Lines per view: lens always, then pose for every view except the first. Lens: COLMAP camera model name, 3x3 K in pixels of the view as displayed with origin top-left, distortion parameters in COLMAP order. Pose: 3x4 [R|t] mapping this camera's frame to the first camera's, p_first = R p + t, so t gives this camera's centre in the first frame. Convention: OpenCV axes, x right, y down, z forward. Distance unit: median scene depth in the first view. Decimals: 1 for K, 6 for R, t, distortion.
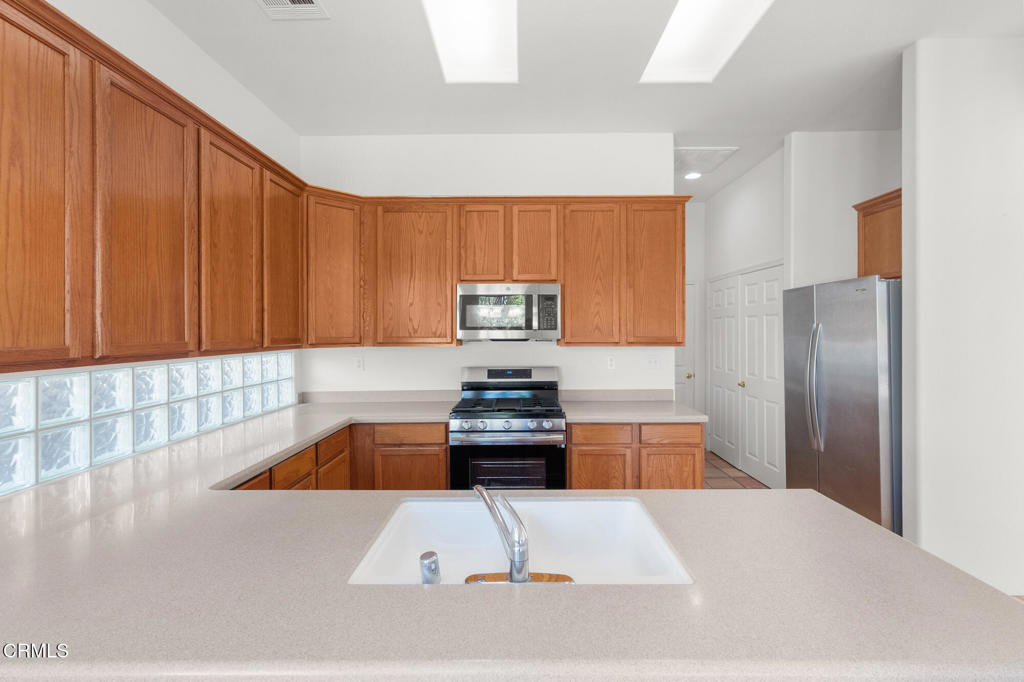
lens RADIAL K [[442.9, 0, 509.1], [0, 442.9, 332.9], [0, 0, 1]] dist [0.001219, 0.000486]
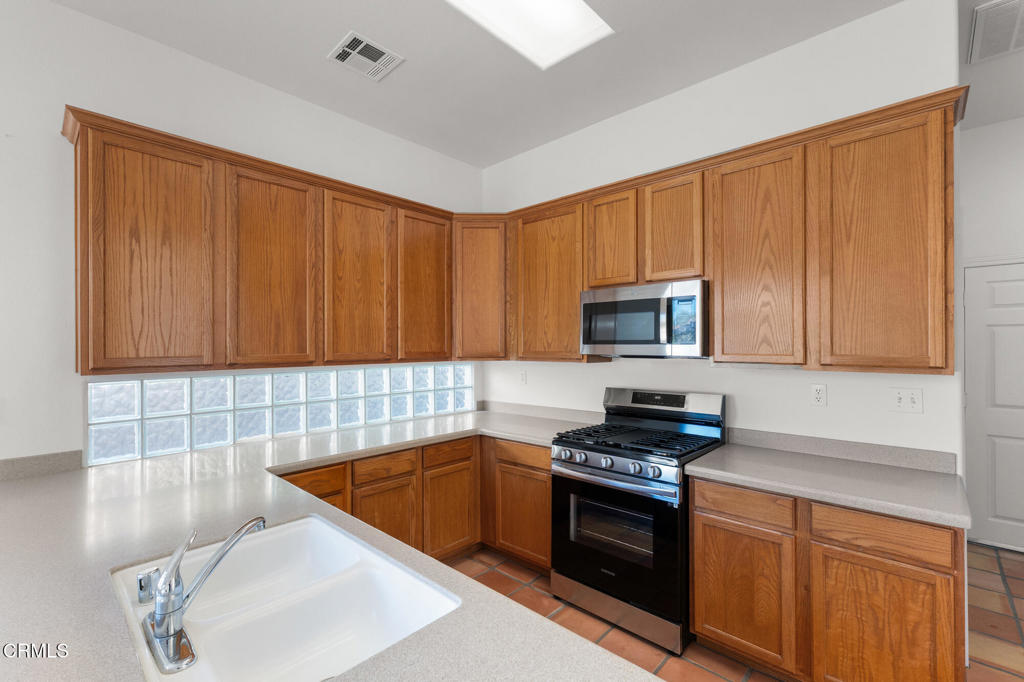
lens RADIAL K [[442.9, 0, 513.6], [0, 442.9, 342.9], [0, 0, 1]] dist [0.001219, 0.000486]
pose [[0.742168, -0.001665, -0.670212, 0.367016], [-0.002059, 0.999987, -0.004764, -0.004729], [0.670211, 0.004915, 0.742154, 0.260105]]
